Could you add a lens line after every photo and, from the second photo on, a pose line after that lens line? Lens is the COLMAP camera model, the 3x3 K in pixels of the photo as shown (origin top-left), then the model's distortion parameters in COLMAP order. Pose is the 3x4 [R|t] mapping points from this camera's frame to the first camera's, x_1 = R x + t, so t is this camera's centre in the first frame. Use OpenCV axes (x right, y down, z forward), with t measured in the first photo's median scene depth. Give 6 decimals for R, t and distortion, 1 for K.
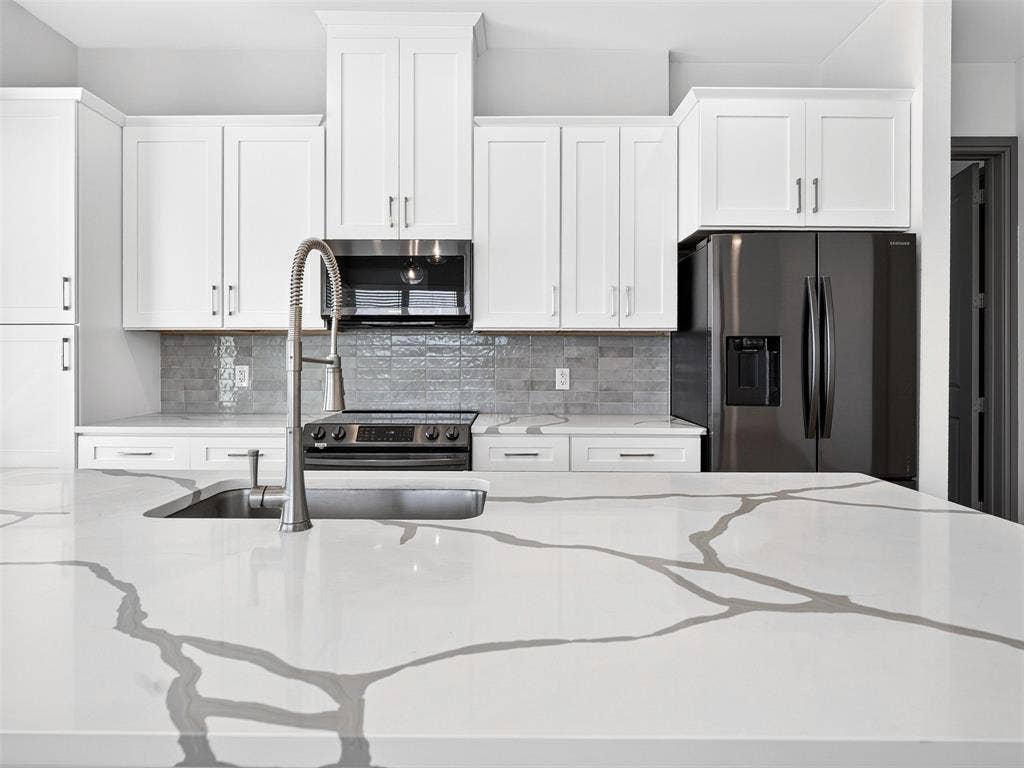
lens RADIAL K [[562.4, 0, 511.2], [0, 562.4, 362.6], [0, 0, 1]] dist [-0.002524, 0.001583]
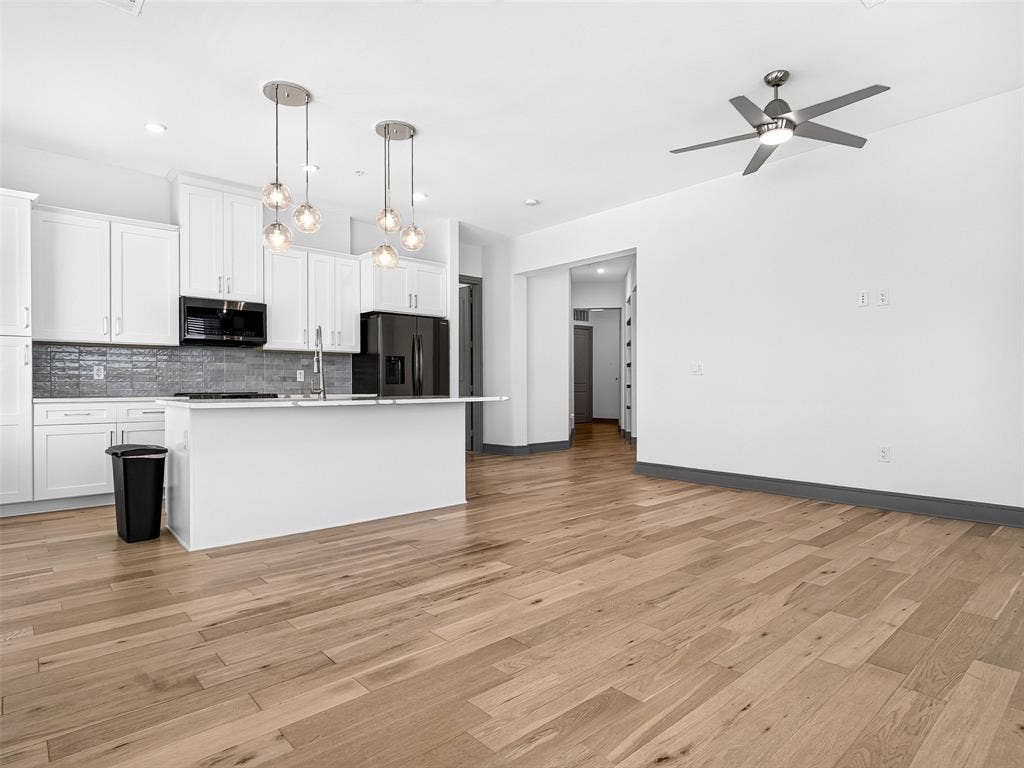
lens RADIAL K [[562.4, 0, 513.1], [0, 562.4, 382.0], [0, 0, 1]] dist [-0.002524, 0.001583]
pose [[0.736026, -0.000949, 0.676953, -0.759132], [0.007975, 0.999942, -0.007269, 0.078356], [-0.676906, 0.010749, 0.735991, -1.033835]]
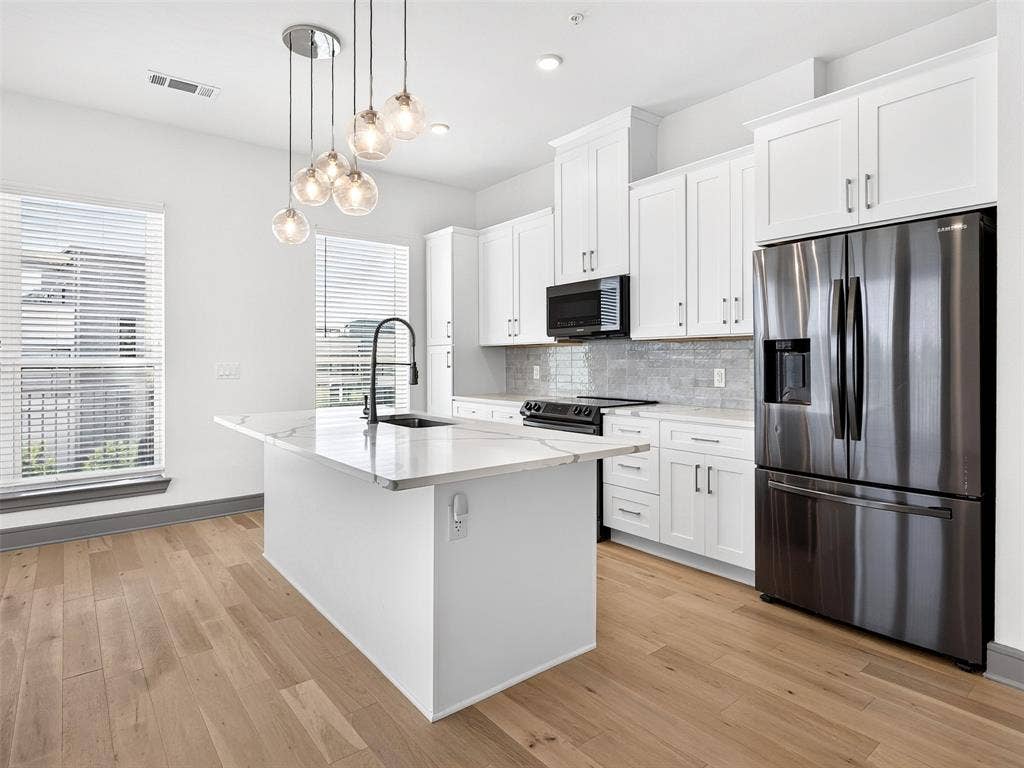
lens RADIAL K [[562.4, 0, 507.8], [0, 562.4, 362.2], [0, 0, 1]] dist [-0.002524, 0.001583]
pose [[0.626165, -0.002755, -0.779686, 0.806337], [0.000864, 0.999996, -0.002840, -0.000441], [0.779690, 0.001105, 0.626164, -0.082356]]
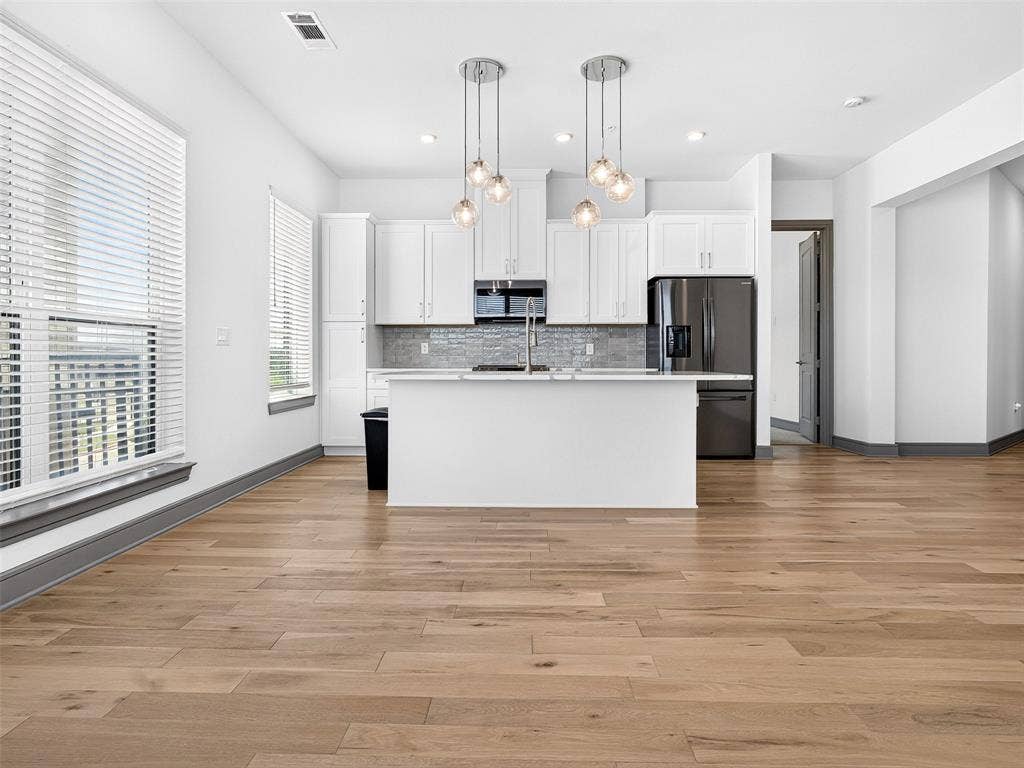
lens RADIAL K [[562.4, 0, 507.6], [0, 562.4, 354.6], [0, 0, 1]] dist [-0.002524, 0.001583]
pose [[0.999912, -0.002957, -0.012896, -0.184546], [0.002779, 0.999901, -0.013813, 0.080968], [0.012936, 0.013776, 0.999821, -1.035364]]
